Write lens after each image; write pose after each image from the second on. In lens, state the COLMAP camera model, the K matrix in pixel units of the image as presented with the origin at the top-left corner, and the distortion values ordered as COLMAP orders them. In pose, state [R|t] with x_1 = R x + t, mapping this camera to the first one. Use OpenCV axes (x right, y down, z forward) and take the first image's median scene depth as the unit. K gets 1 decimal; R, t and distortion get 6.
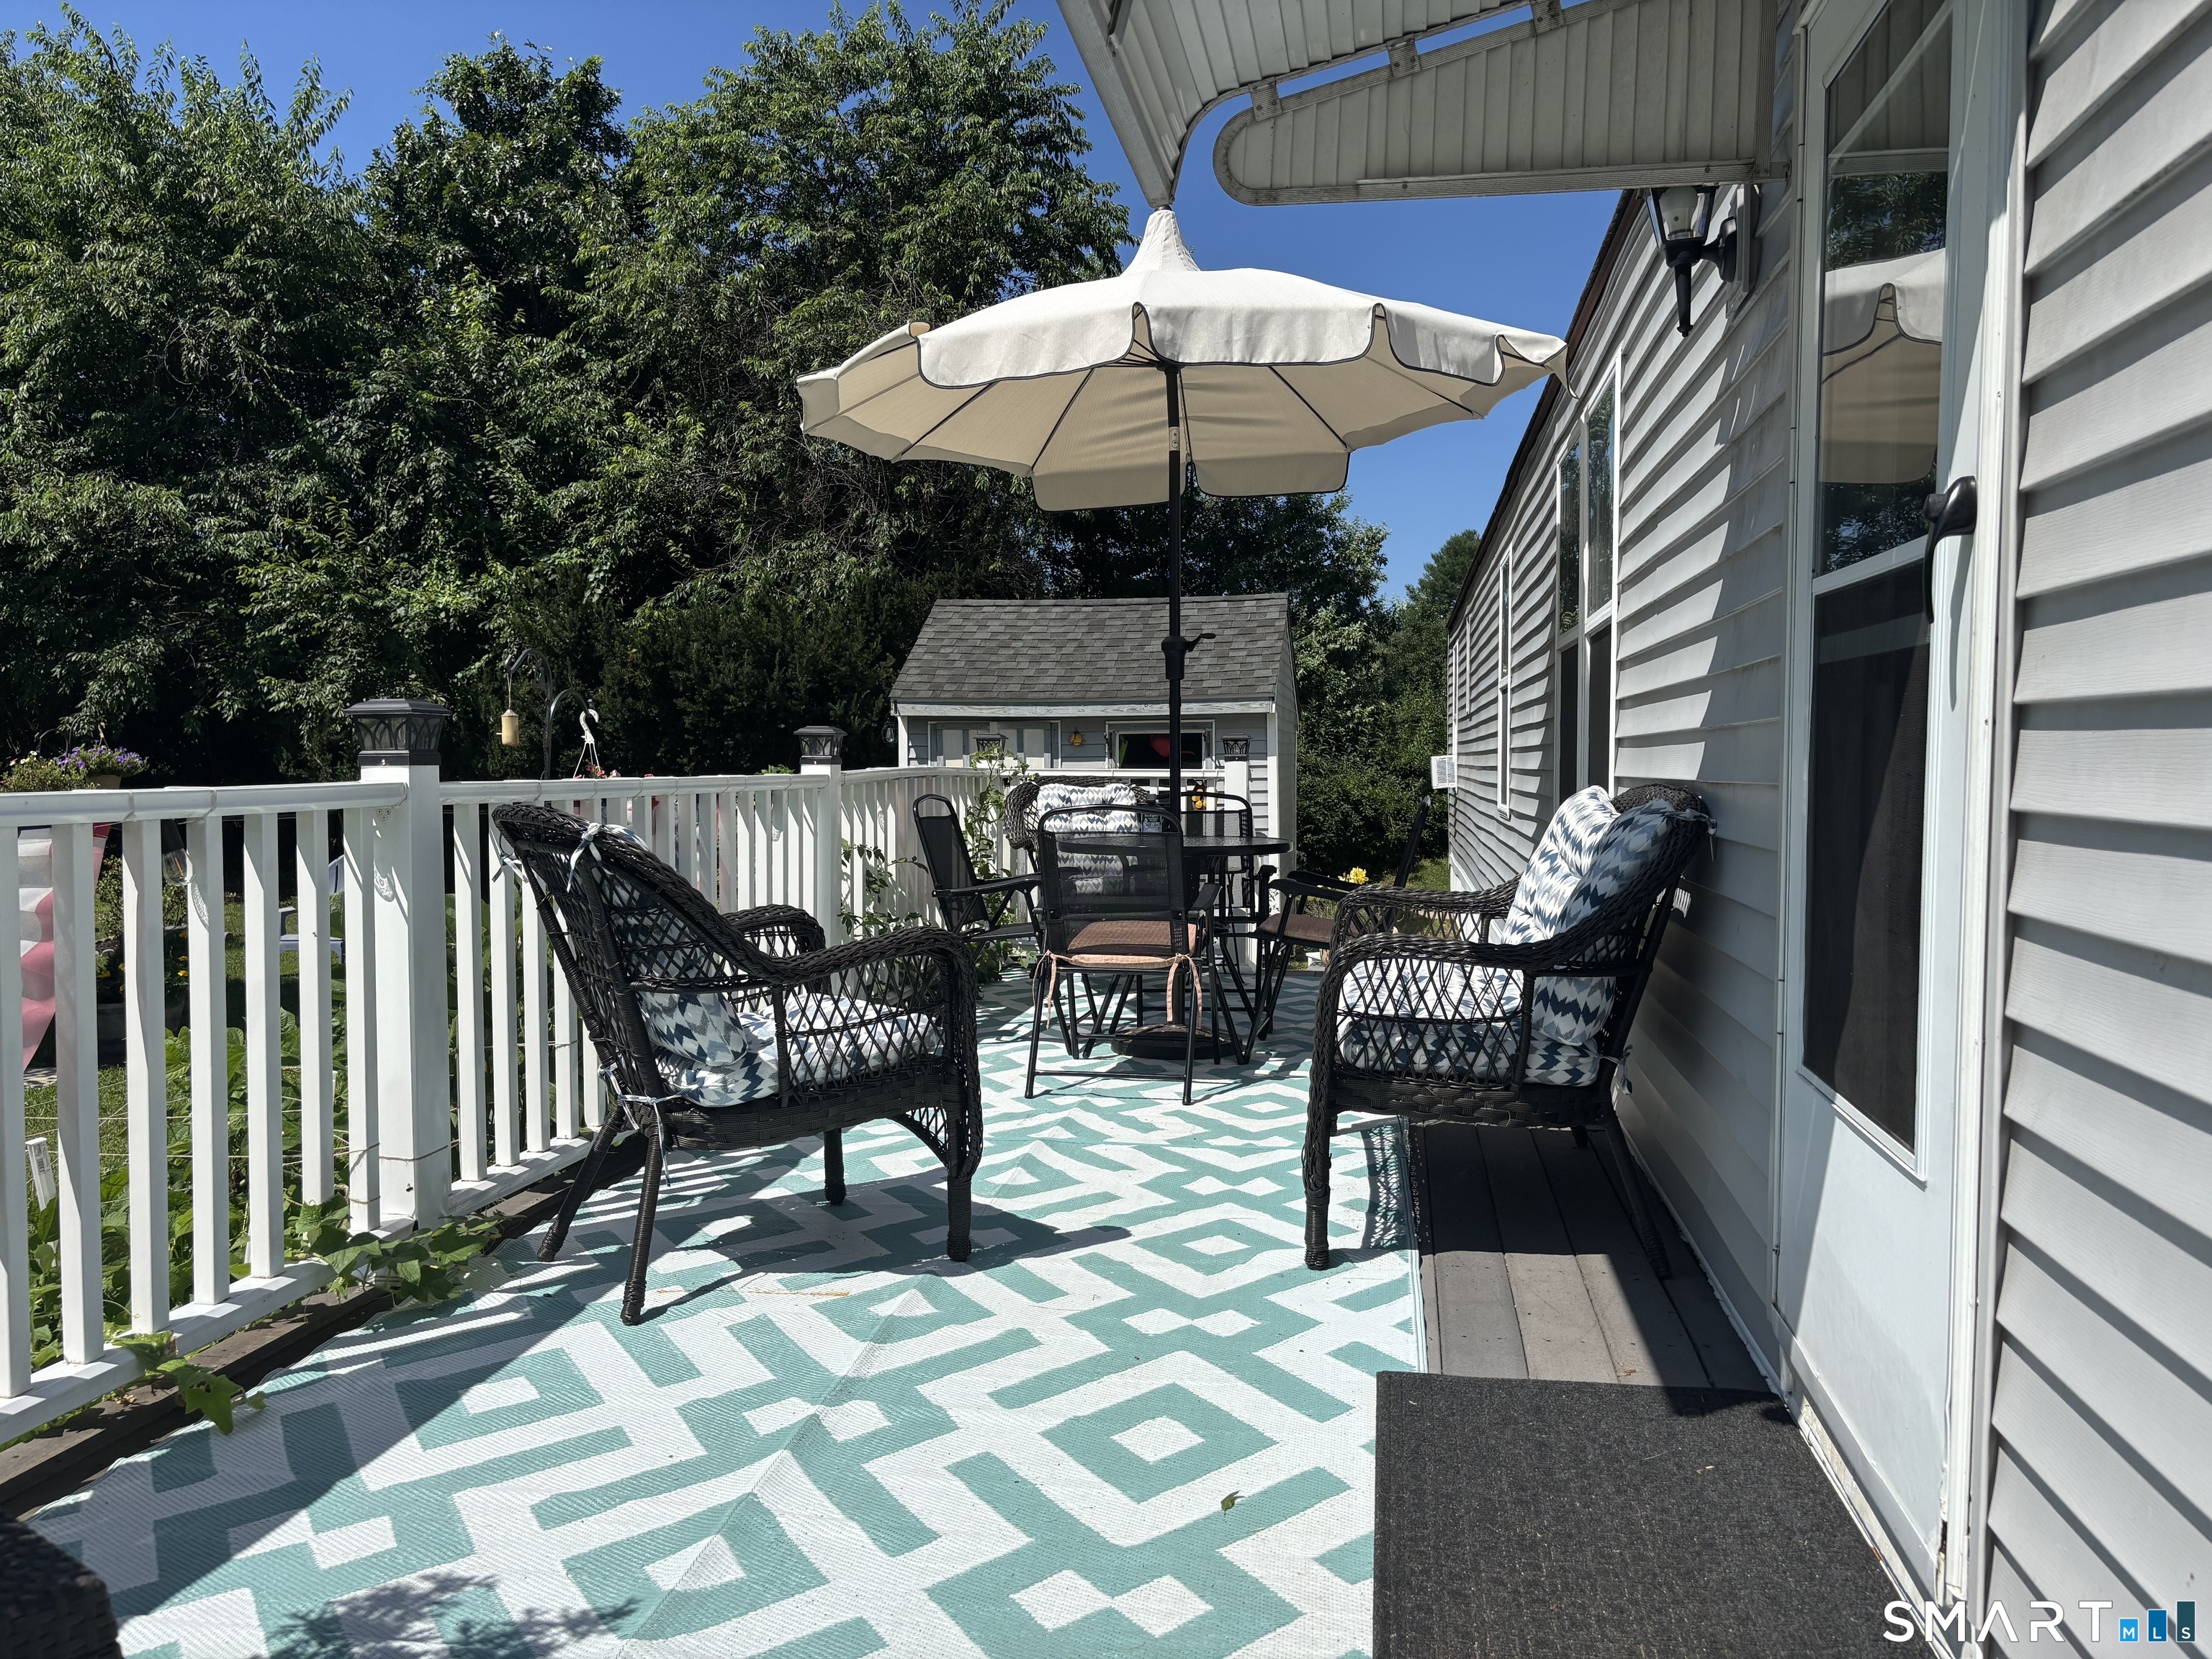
lens RADIAL K [[1672.2, 0, 1100.7], [0, 1672.2, 818.6], [0, 0, 1]] dist [0.053808, -0.058835]
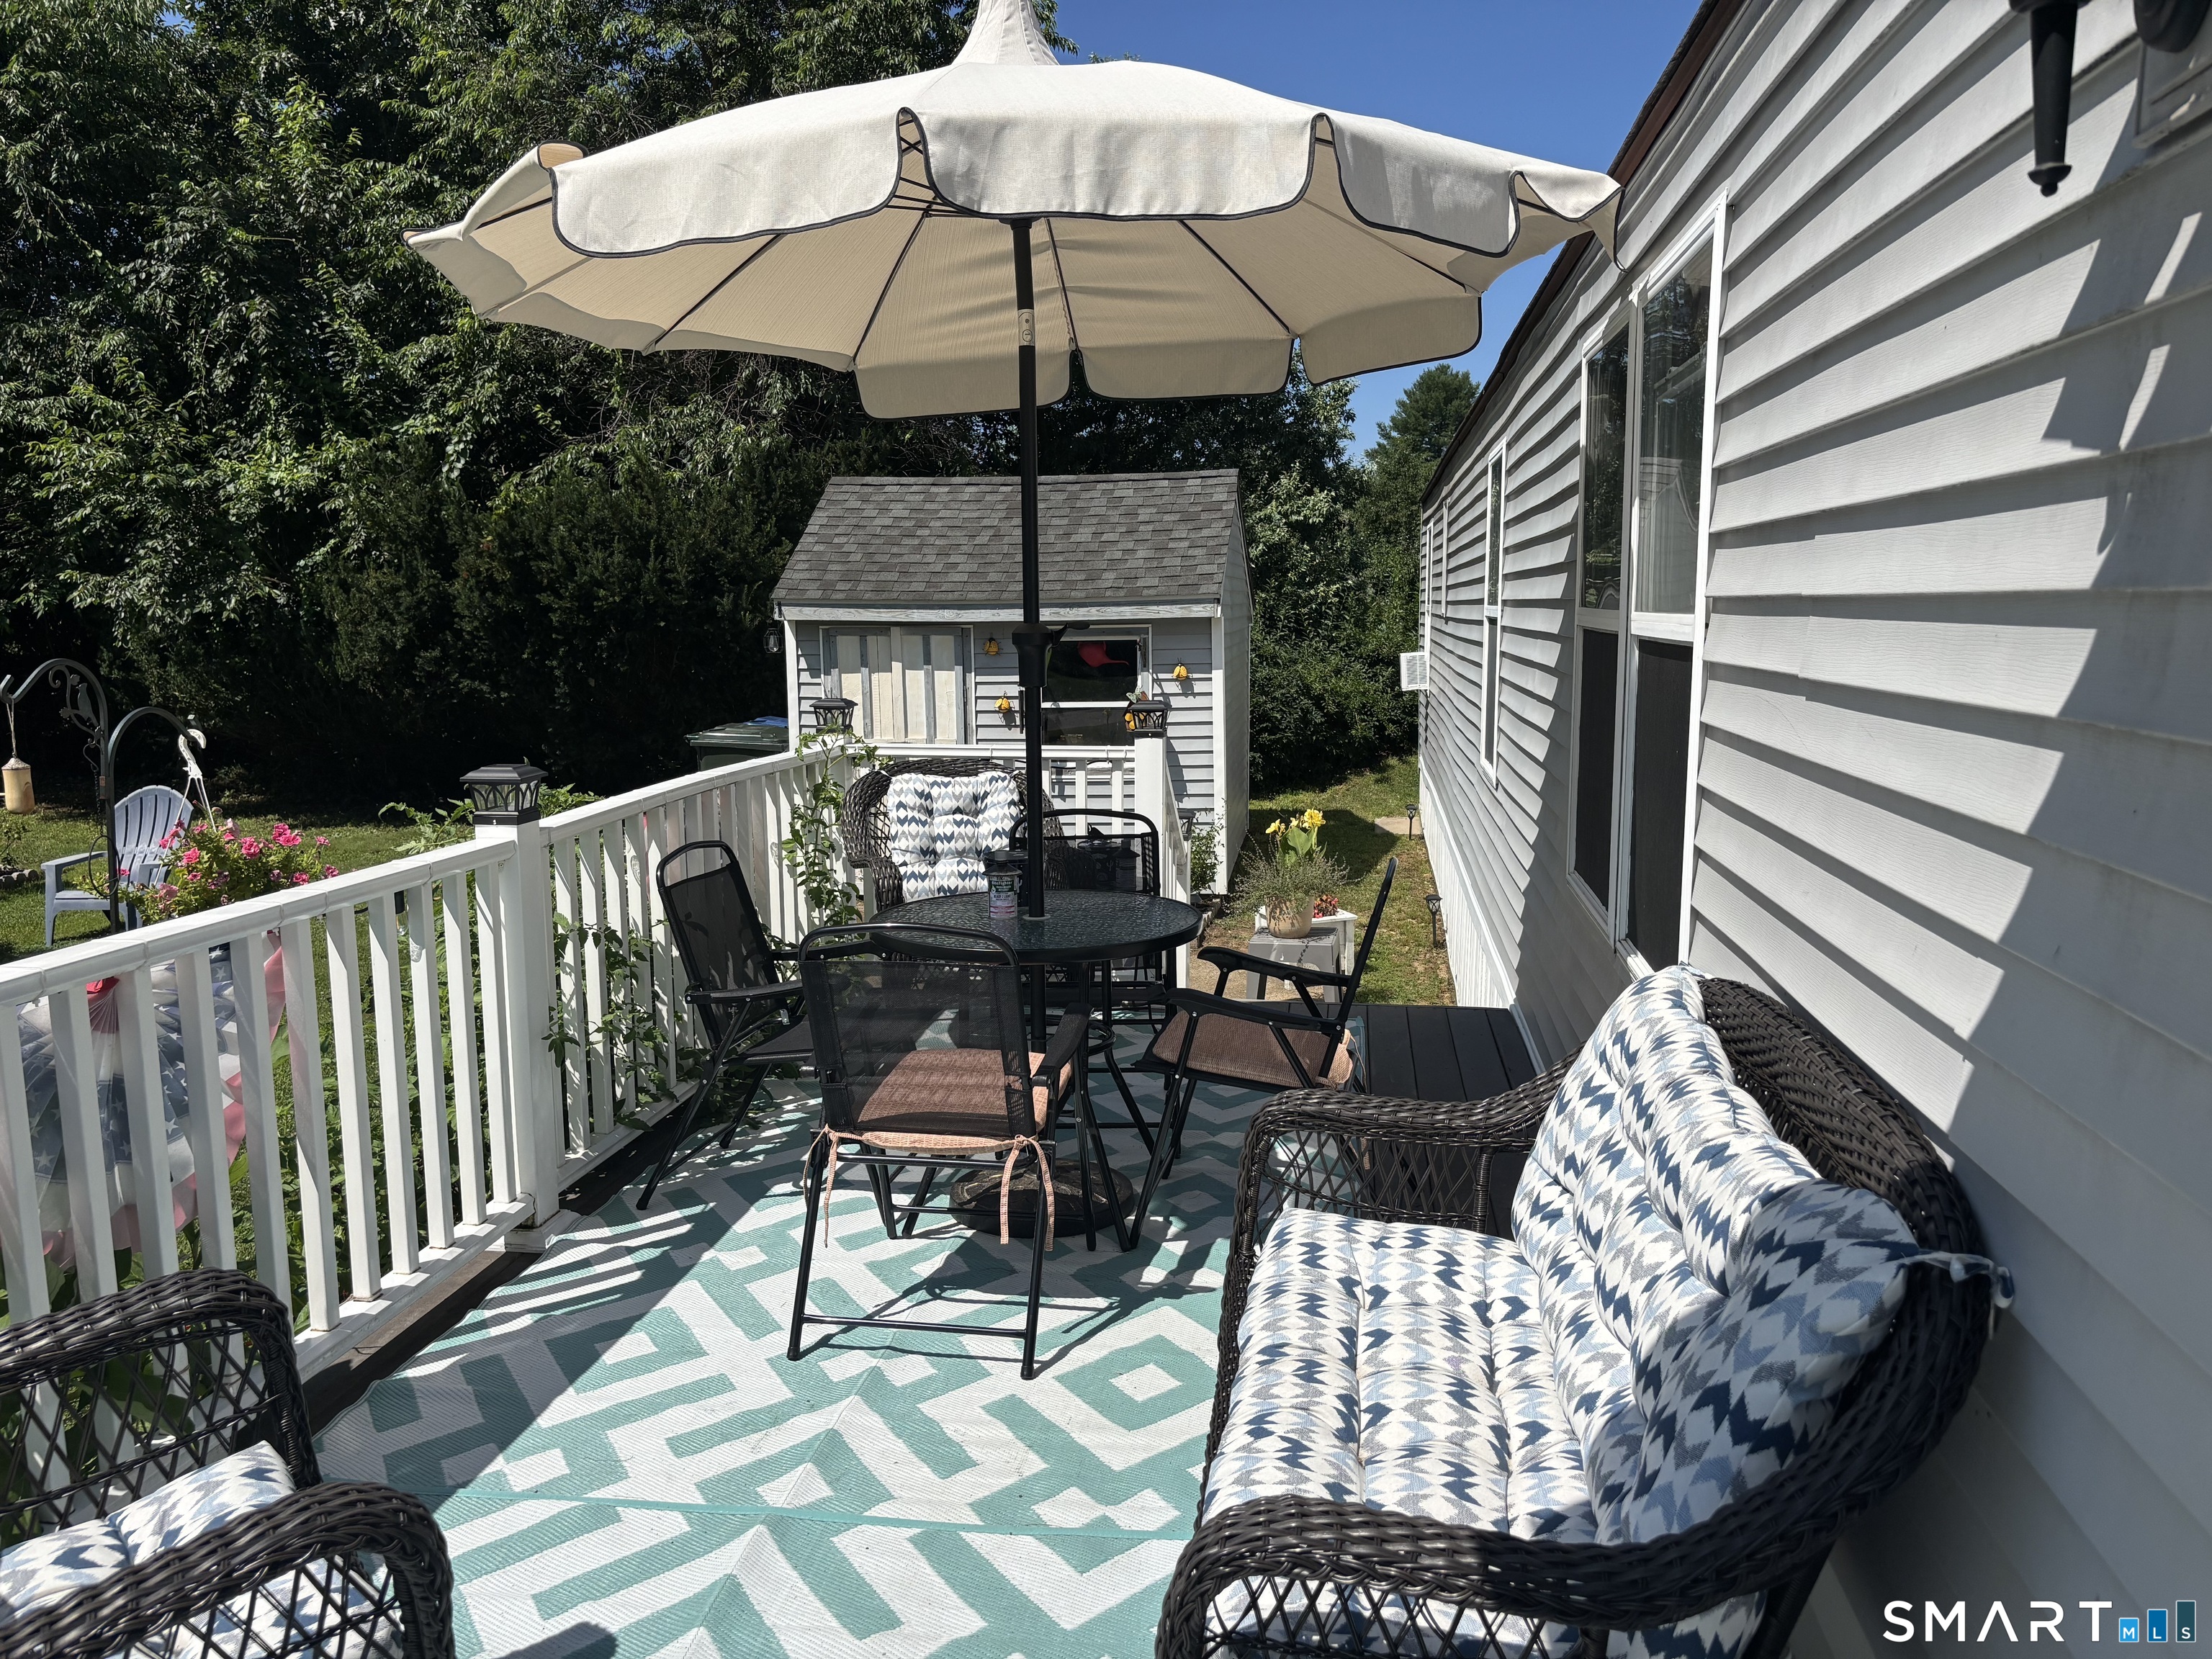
lens RADIAL K [[1672.2, 0, 1097.2], [0, 1672.2, 842.6], [0, 0, 1]] dist [0.053808, -0.058835]
pose [[0.999826, -0.010177, 0.015608, 0.025308], [0.008455, 0.994254, 0.106714, -0.039127], [-0.016604, -0.106563, 0.994167, 0.129004]]
